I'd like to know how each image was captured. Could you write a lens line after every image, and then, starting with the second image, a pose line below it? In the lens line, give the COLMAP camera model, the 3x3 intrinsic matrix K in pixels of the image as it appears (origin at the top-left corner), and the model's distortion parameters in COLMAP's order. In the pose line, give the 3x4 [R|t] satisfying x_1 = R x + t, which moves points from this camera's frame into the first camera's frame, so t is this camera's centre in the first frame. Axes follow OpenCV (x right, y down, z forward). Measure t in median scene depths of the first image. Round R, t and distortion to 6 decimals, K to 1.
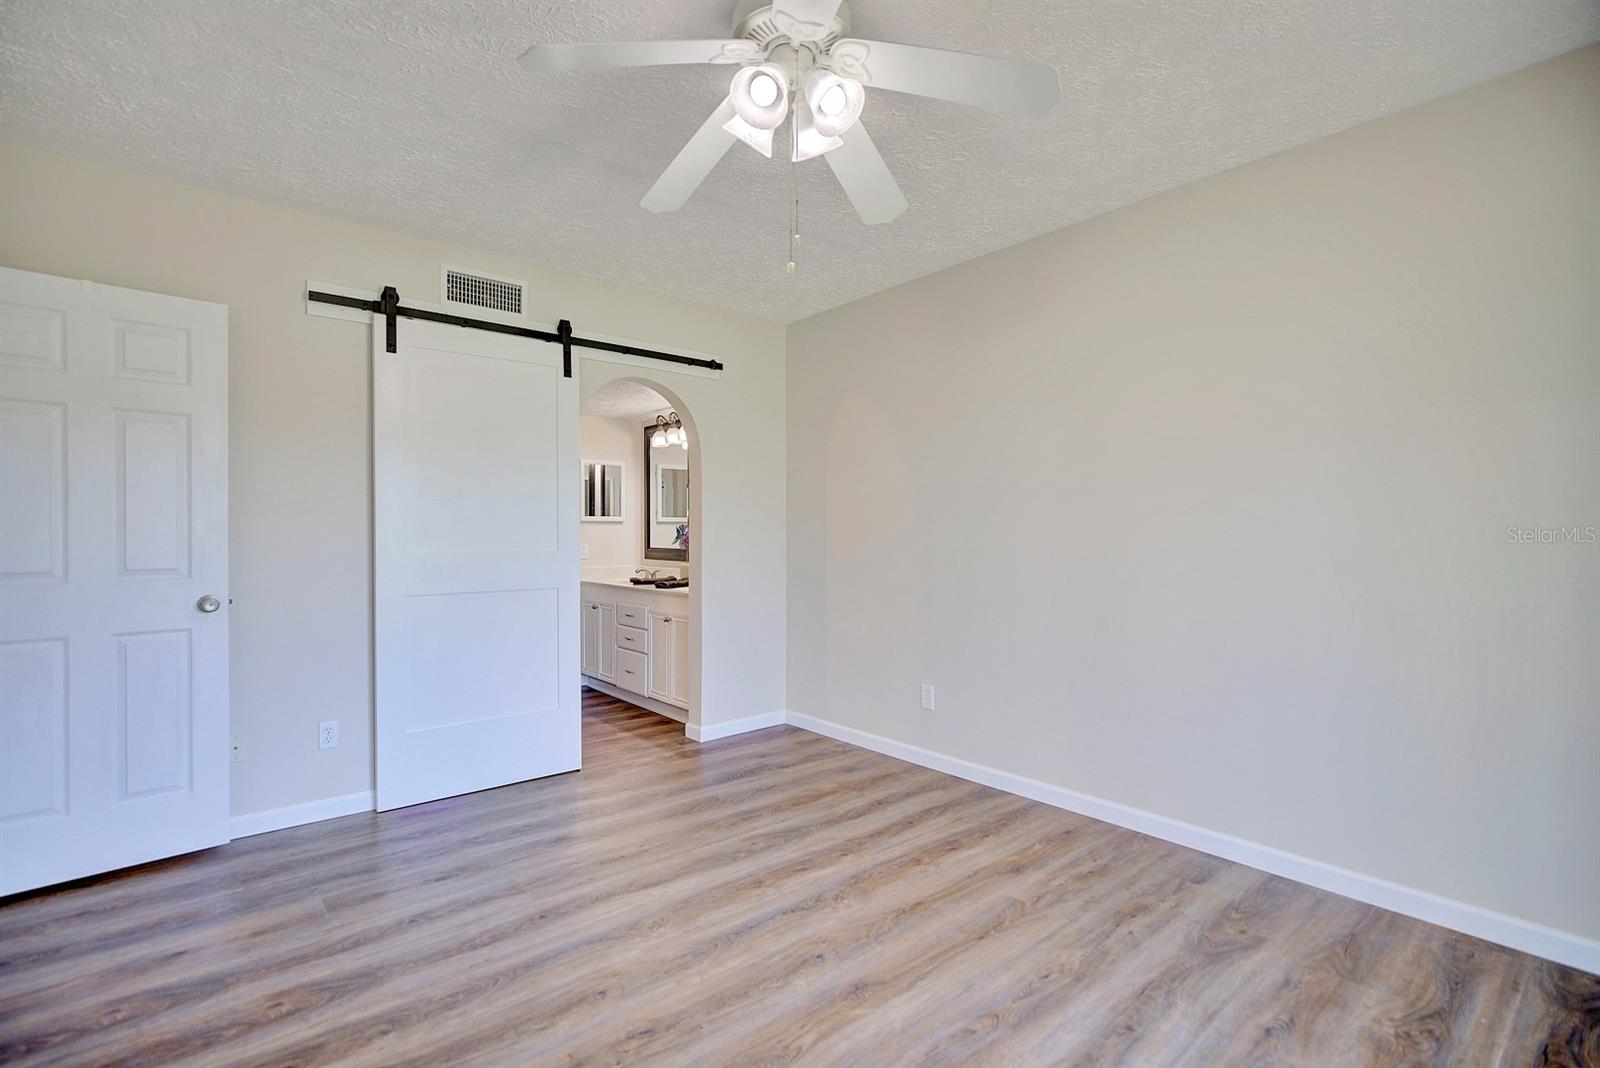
lens RADIAL K [[737.6, 0, 800.6], [0, 737.6, 538.6], [0, 0, 1]] dist [-0.000122, -0.000510]
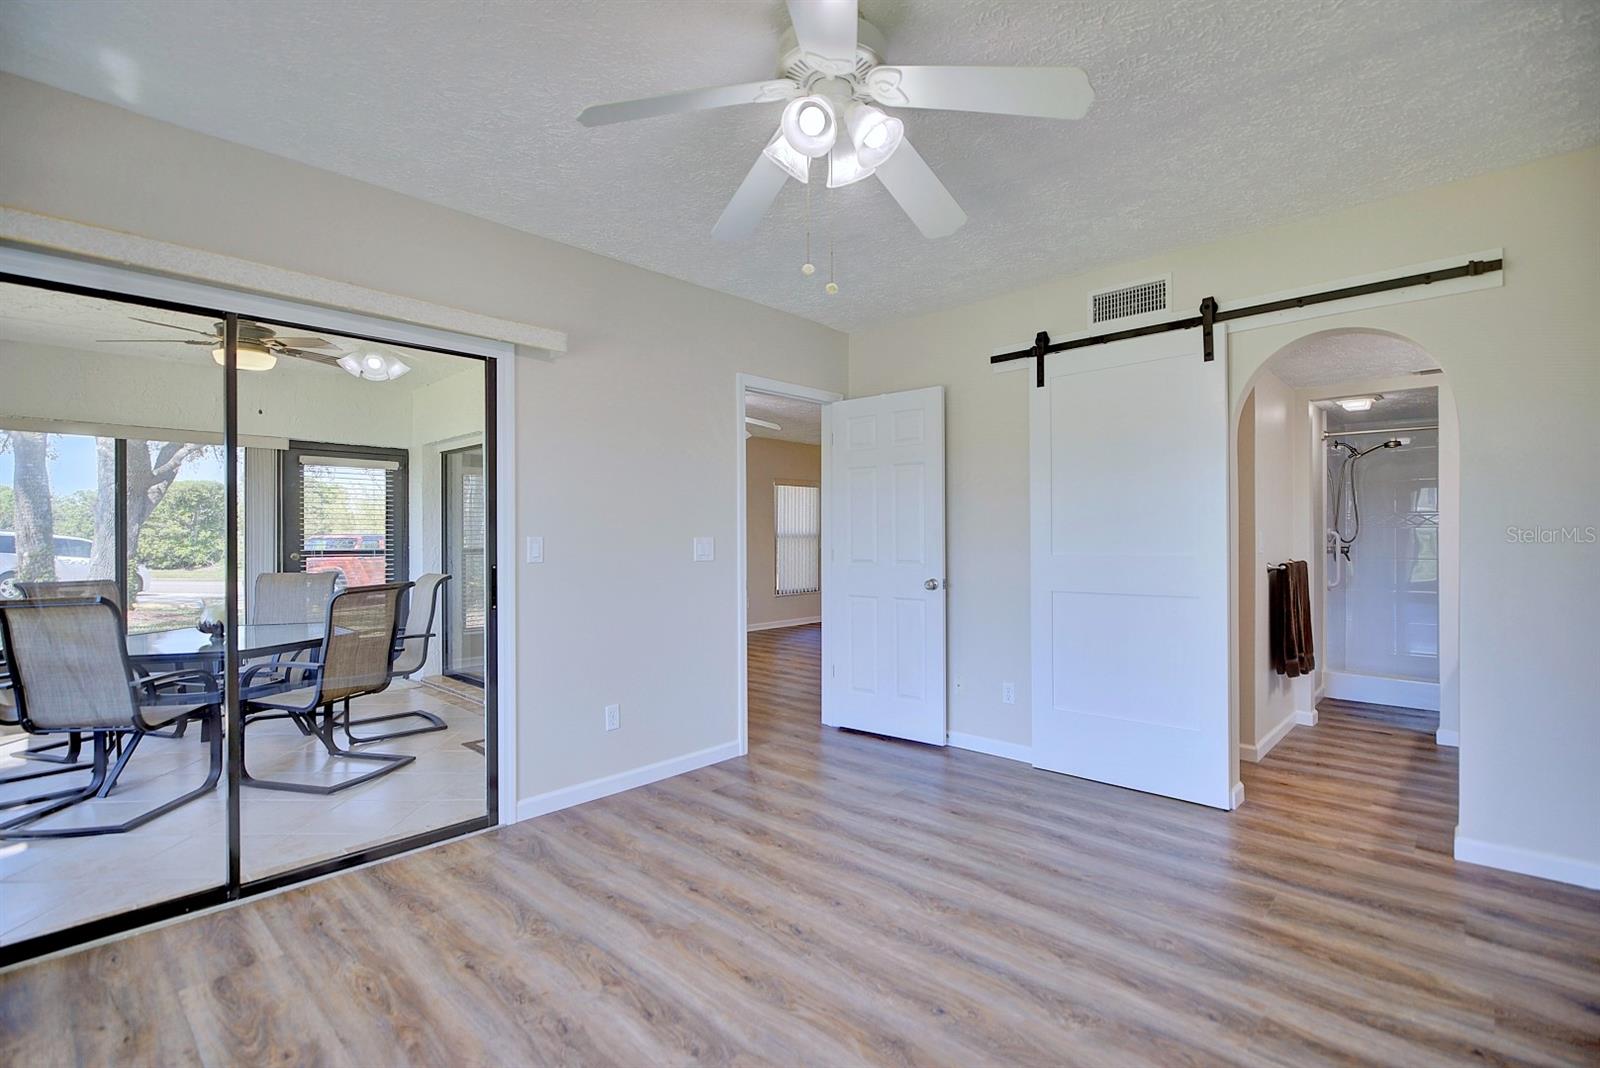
lens RADIAL K [[736.1, 0, 804.8], [0, 736.1, 545.7], [0, 0, 1]] dist [-0.001656, -0.000336]
pose [[0.117747, 0.010708, -0.992986, 0.678783], [-0.001231, 0.999943, 0.010637, -0.008150], [0.993043, -0.000030, 0.117754, 0.555531]]
